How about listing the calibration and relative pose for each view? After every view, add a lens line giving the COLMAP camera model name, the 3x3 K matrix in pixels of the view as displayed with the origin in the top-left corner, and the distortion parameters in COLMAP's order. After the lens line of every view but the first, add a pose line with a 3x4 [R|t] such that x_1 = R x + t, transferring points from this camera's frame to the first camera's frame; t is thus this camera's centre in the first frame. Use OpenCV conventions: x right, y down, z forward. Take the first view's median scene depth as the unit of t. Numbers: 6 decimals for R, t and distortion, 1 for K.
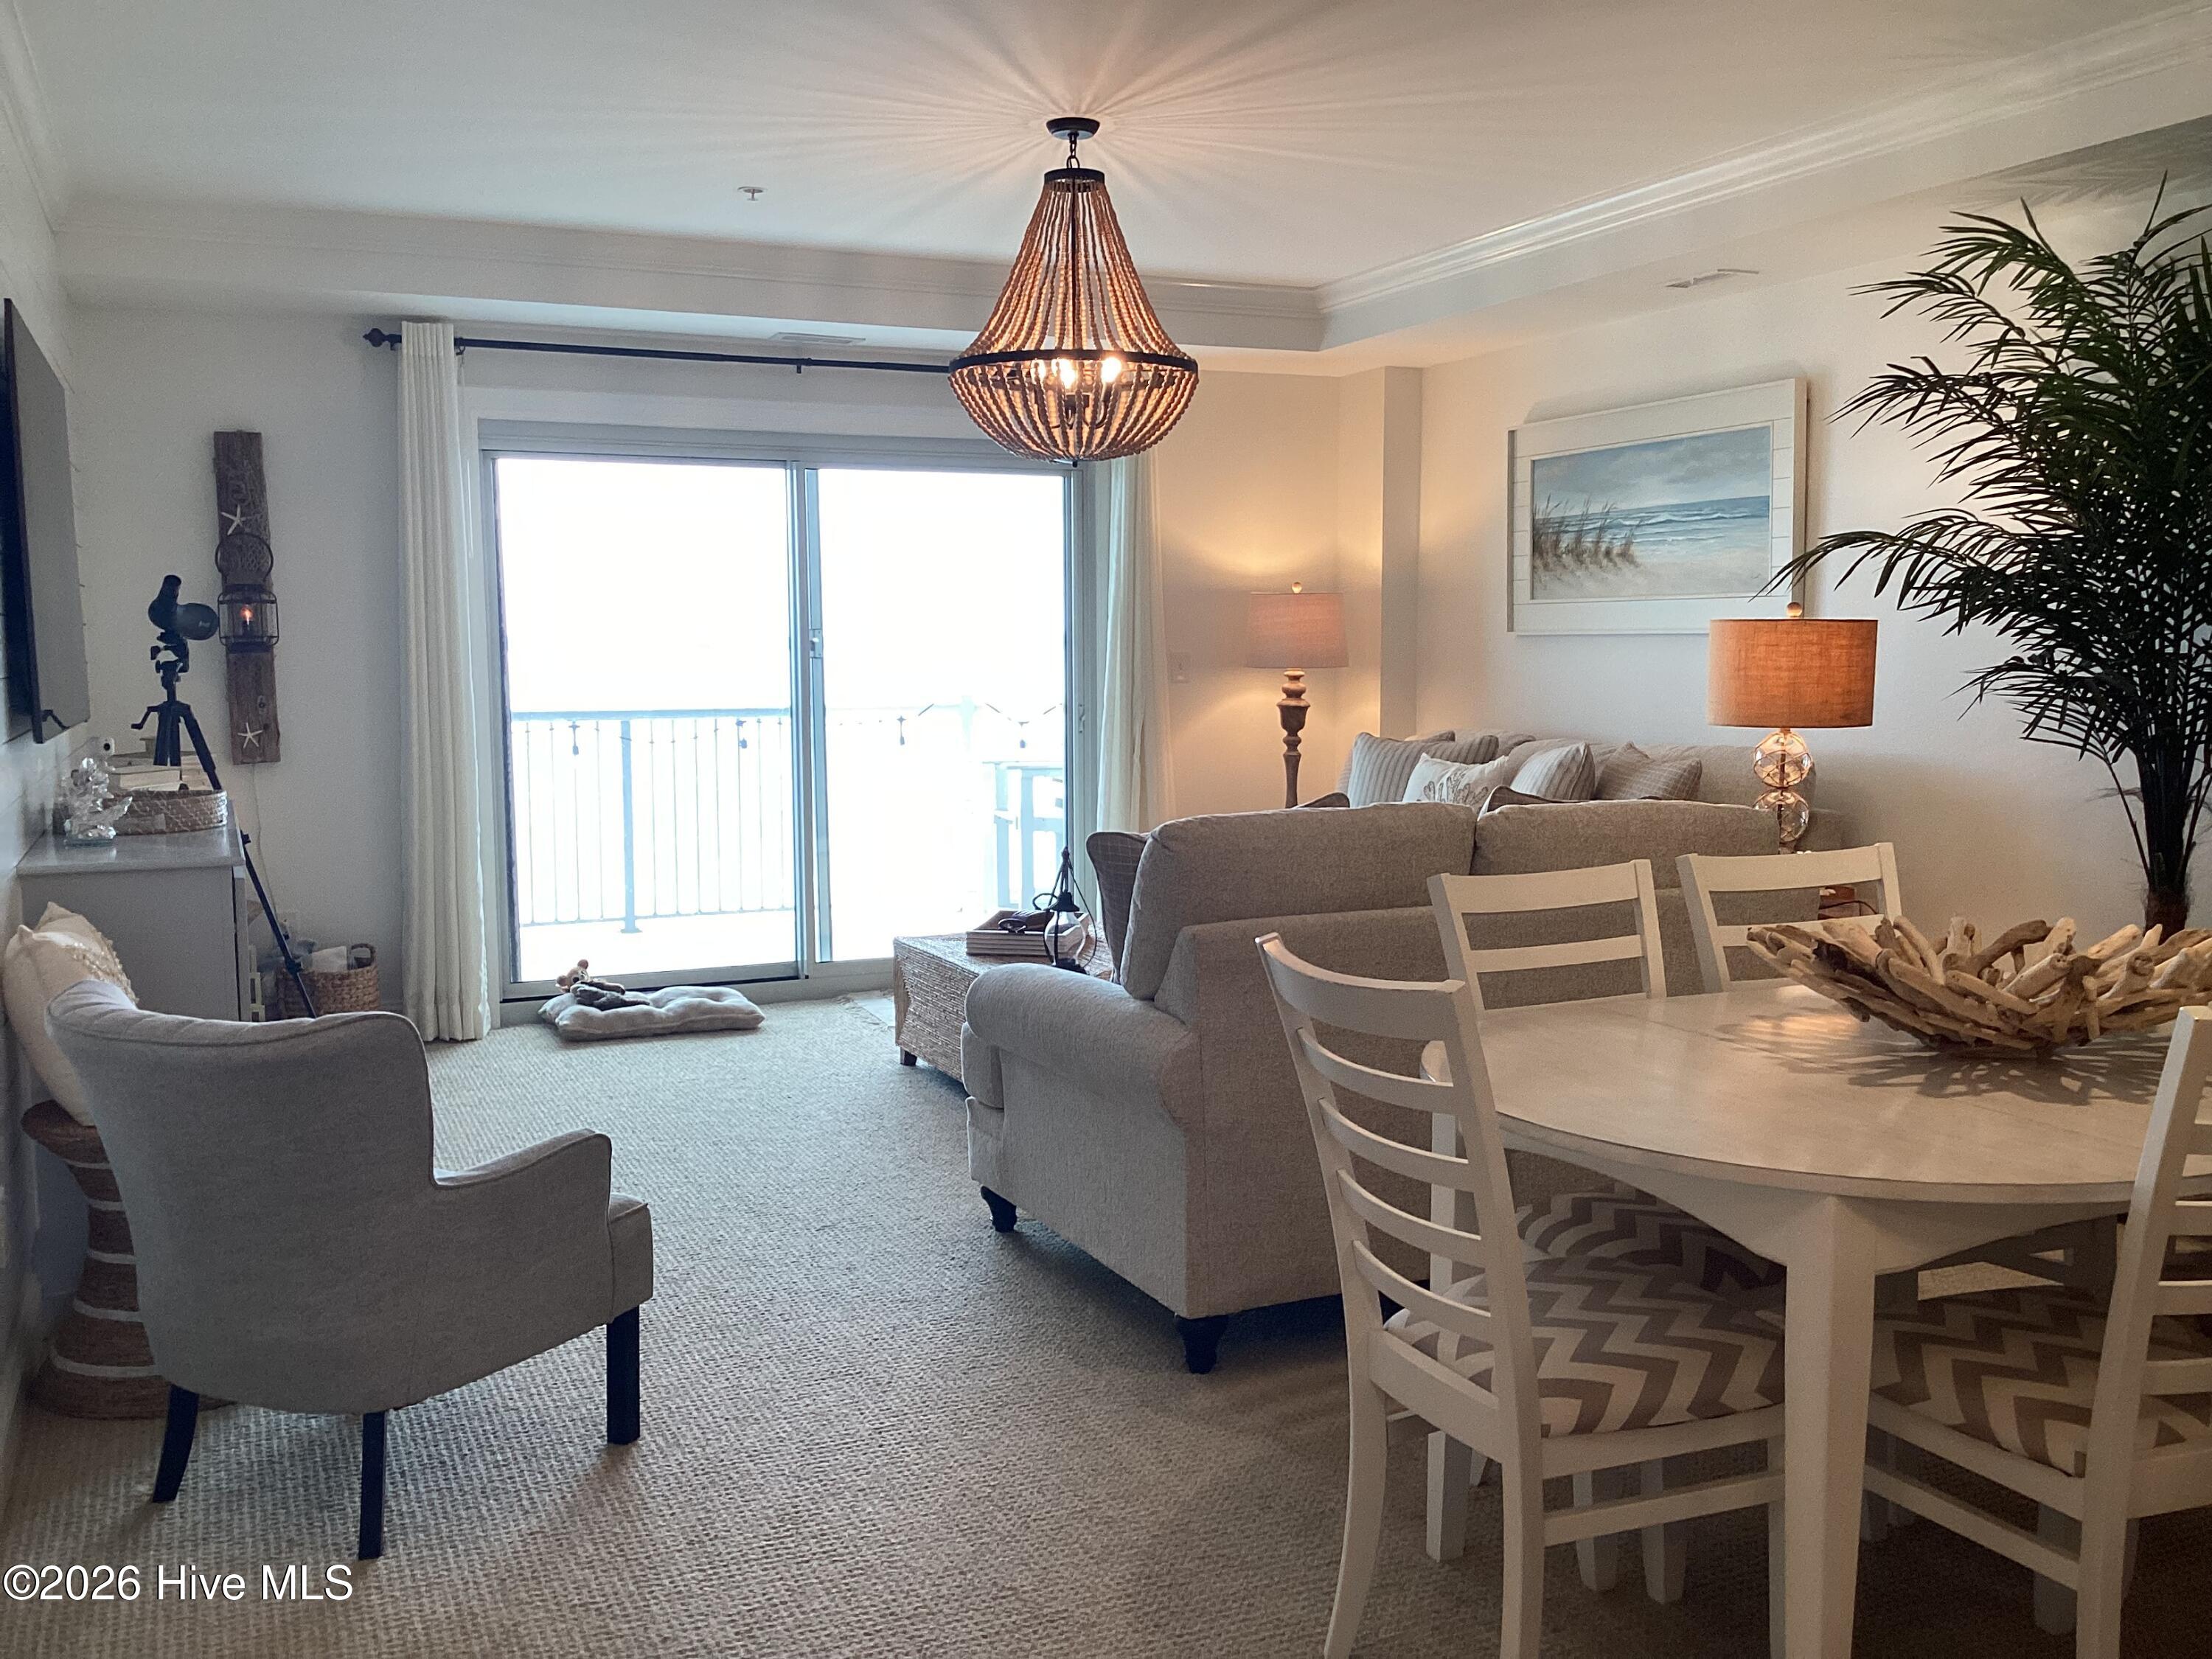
lens RADIAL K [[2002.6, 0, 1099.9], [0, 2002.6, 832.5], [0, 0, 1]] dist [0.046119, -0.088262]
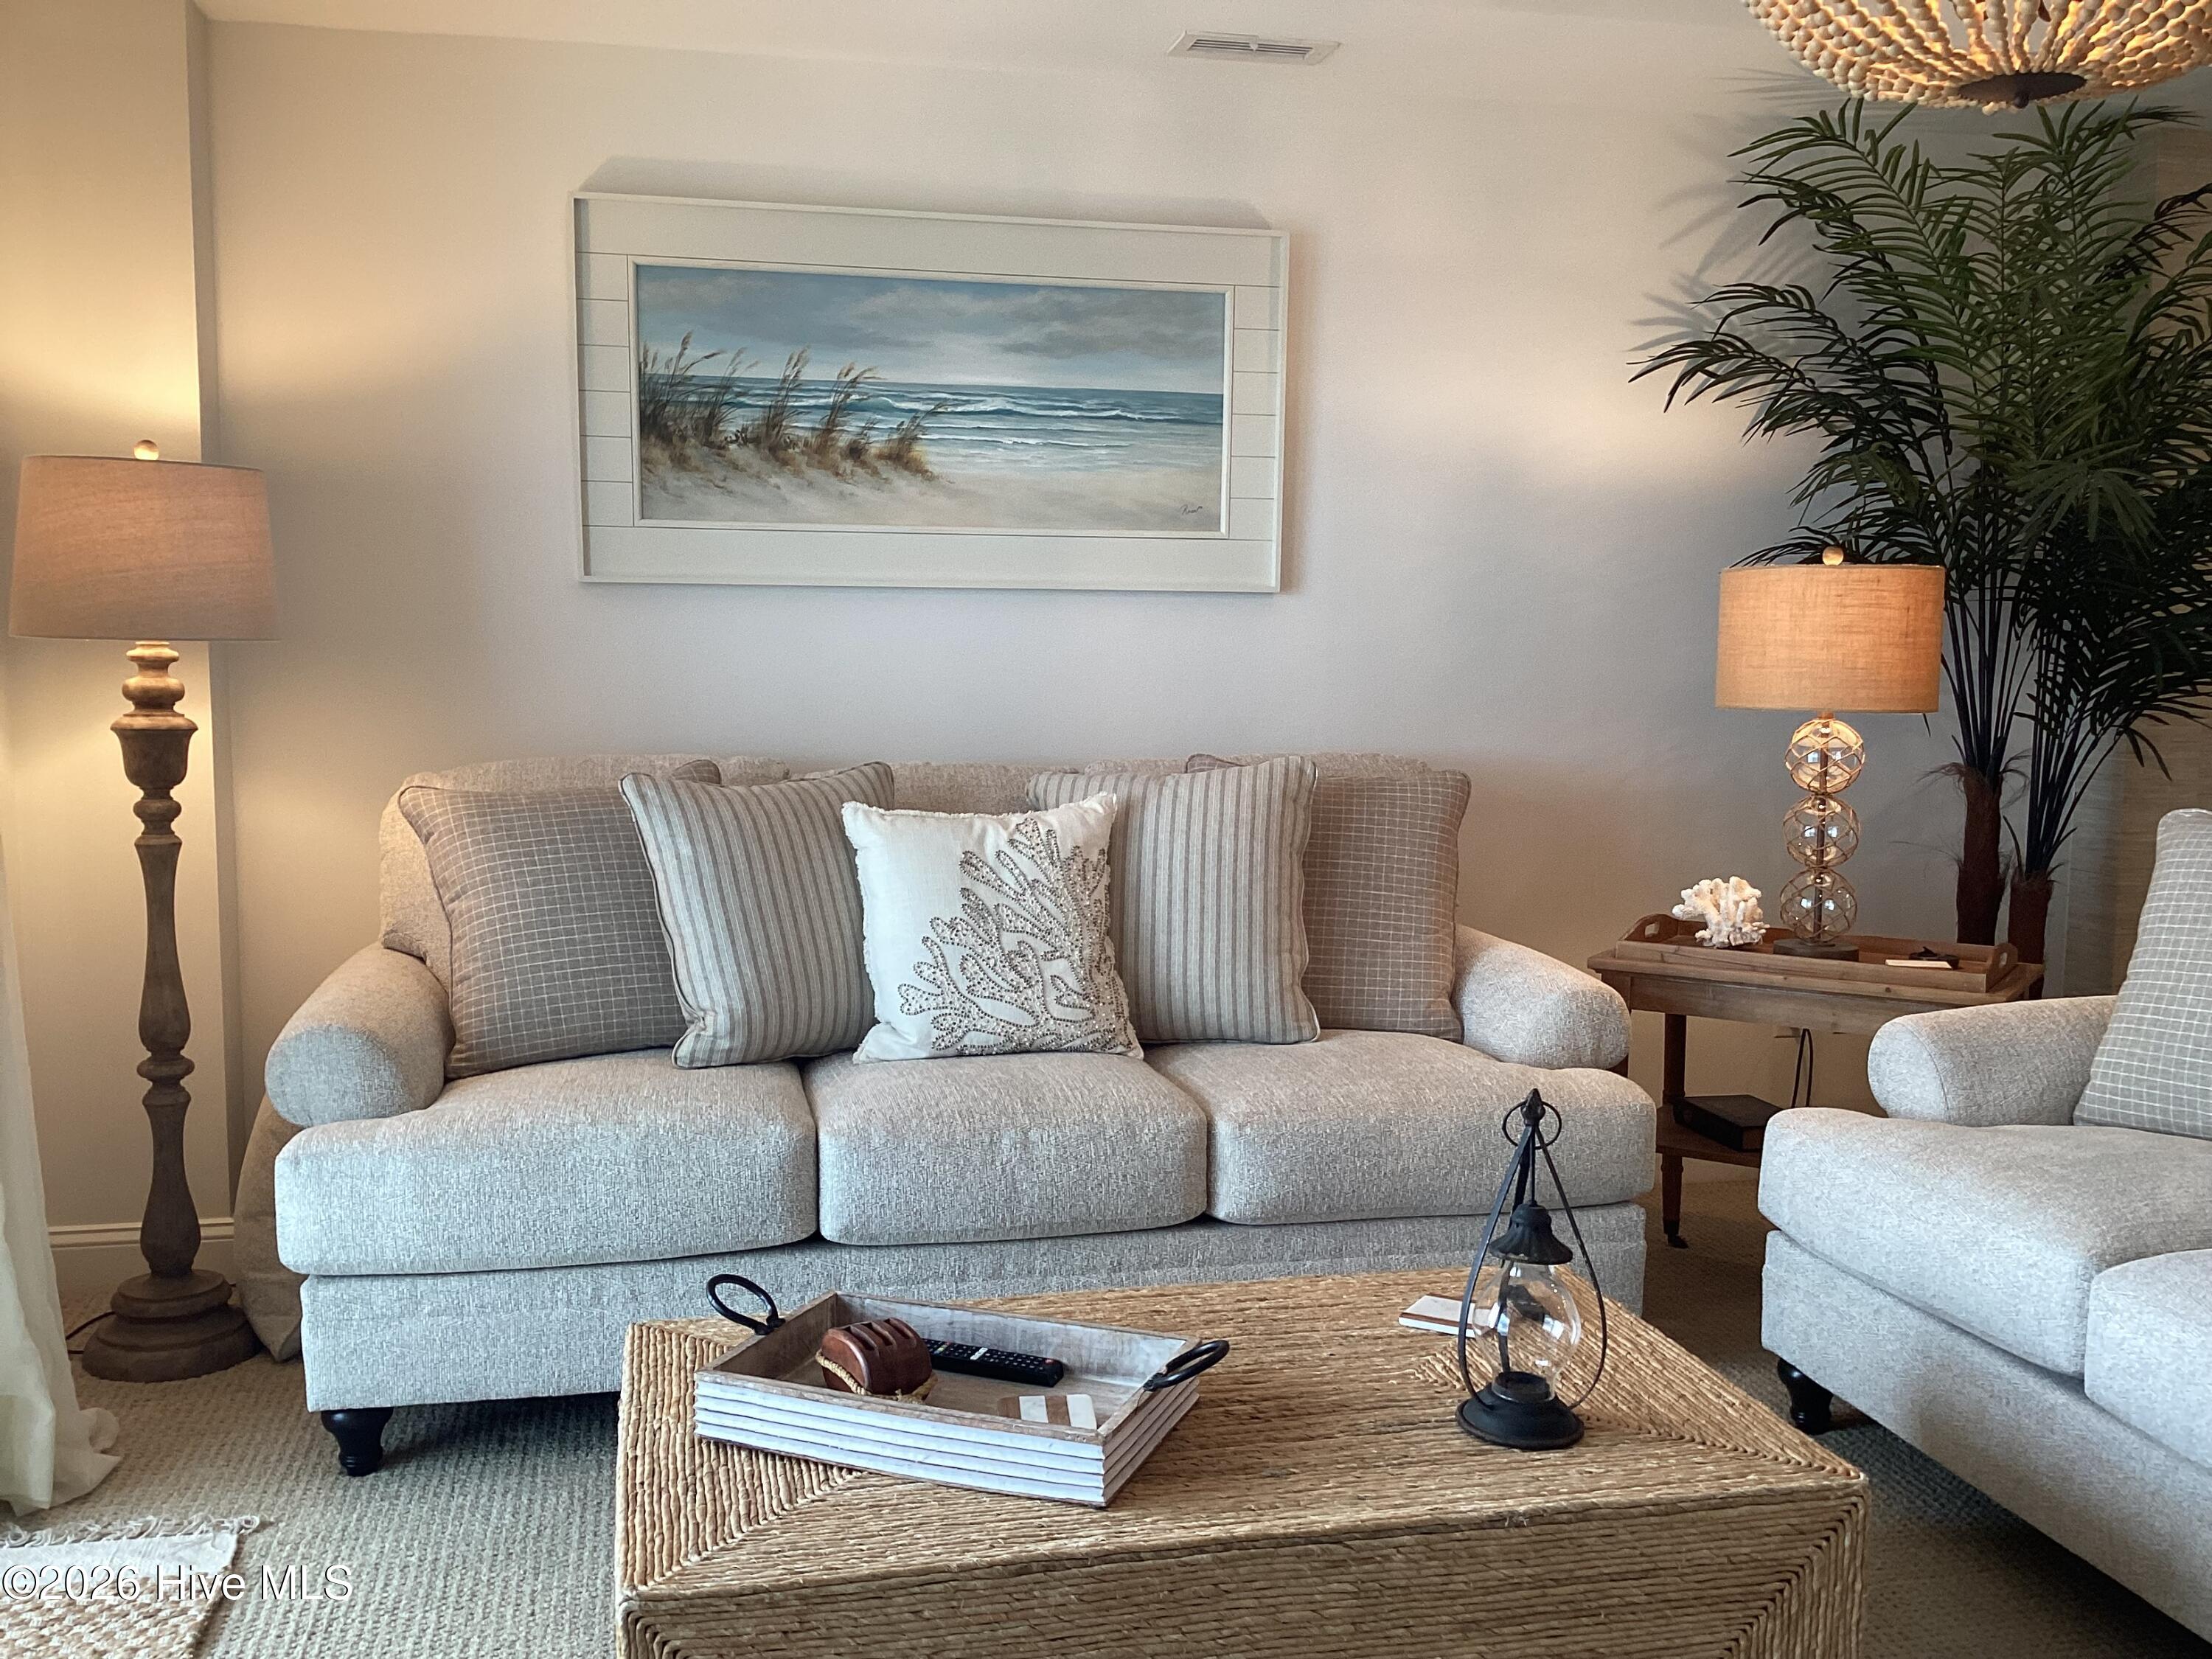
lens RADIAL K [[2002.6, 0, 1109.3], [0, 2002.6, 850.0], [0, 0, 1]] dist [0.046119, -0.088262]
pose [[0.216639, -0.100833, 0.971031, -0.317418], [0.075818, 0.993385, 0.086239, -0.066227], [-0.973303, 0.054939, 0.222850, 0.788958]]
